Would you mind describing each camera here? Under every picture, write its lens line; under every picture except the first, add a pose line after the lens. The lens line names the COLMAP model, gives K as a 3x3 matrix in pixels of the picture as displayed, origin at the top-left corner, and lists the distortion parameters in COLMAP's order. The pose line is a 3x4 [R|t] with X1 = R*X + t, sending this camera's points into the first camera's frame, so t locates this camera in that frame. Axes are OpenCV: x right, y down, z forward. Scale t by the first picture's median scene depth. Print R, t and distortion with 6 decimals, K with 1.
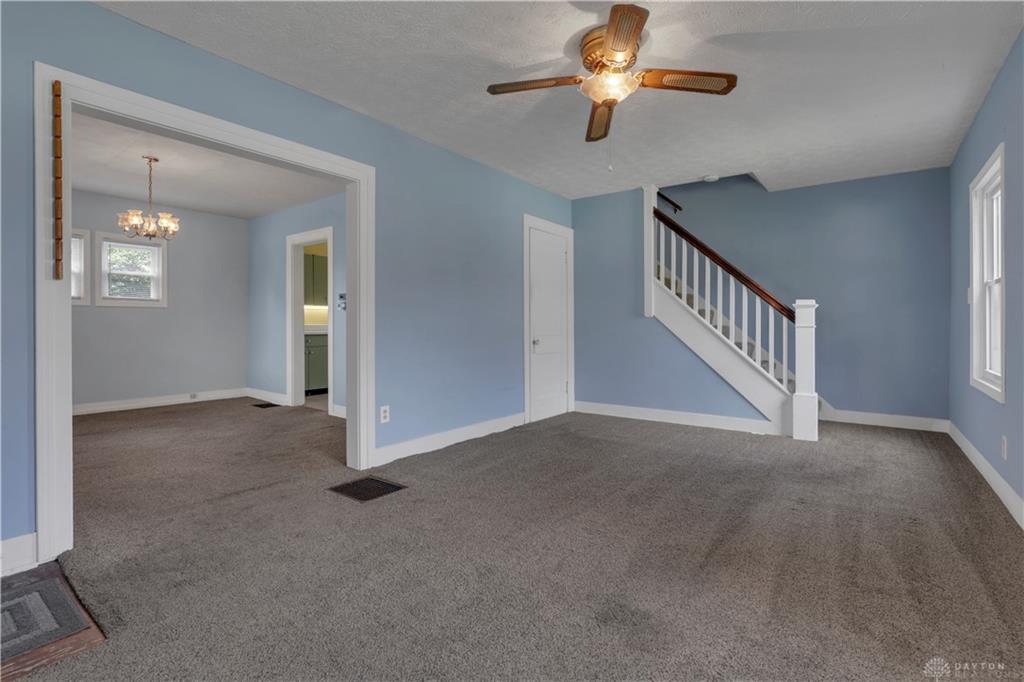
lens RADIAL K [[486.1, 0, 511.9], [0, 486.1, 330.4], [0, 0, 1]] dist [-0.017705, 0.000375]
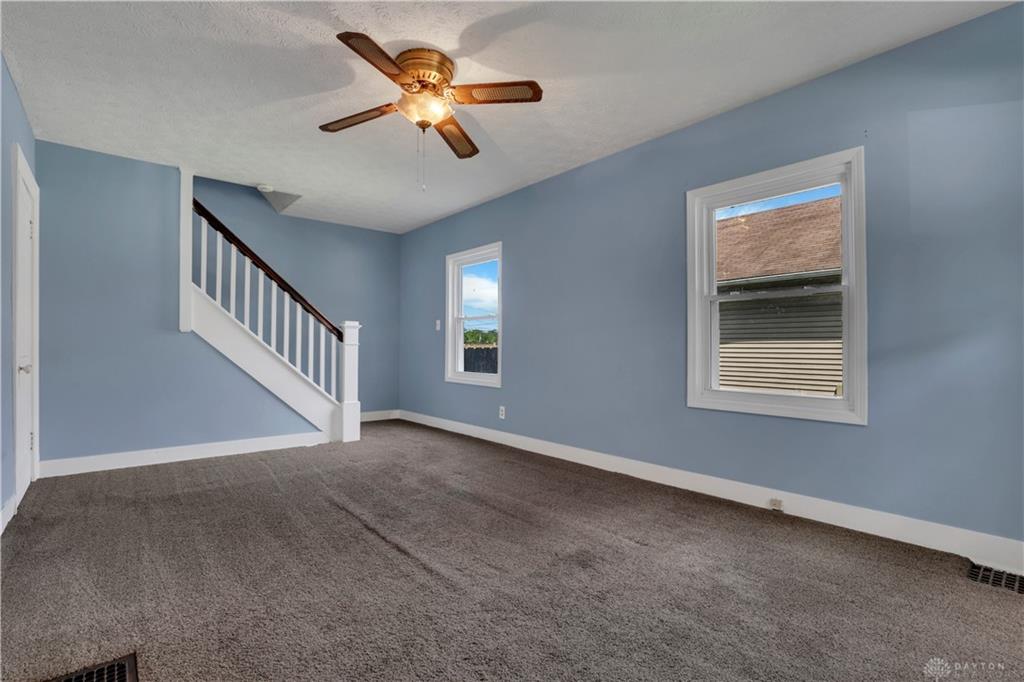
lens RADIAL K [[486.4, 0, 512.0], [0, 486.4, 341.0], [0, 0, 1]] dist [-0.013566, 0.000280]
pose [[0.209834, 0.011125, 0.977674, -0.461391], [0.006663, 0.999896, -0.012808, 0.002193], [-0.977714, 0.009202, 0.209738, 0.369629]]
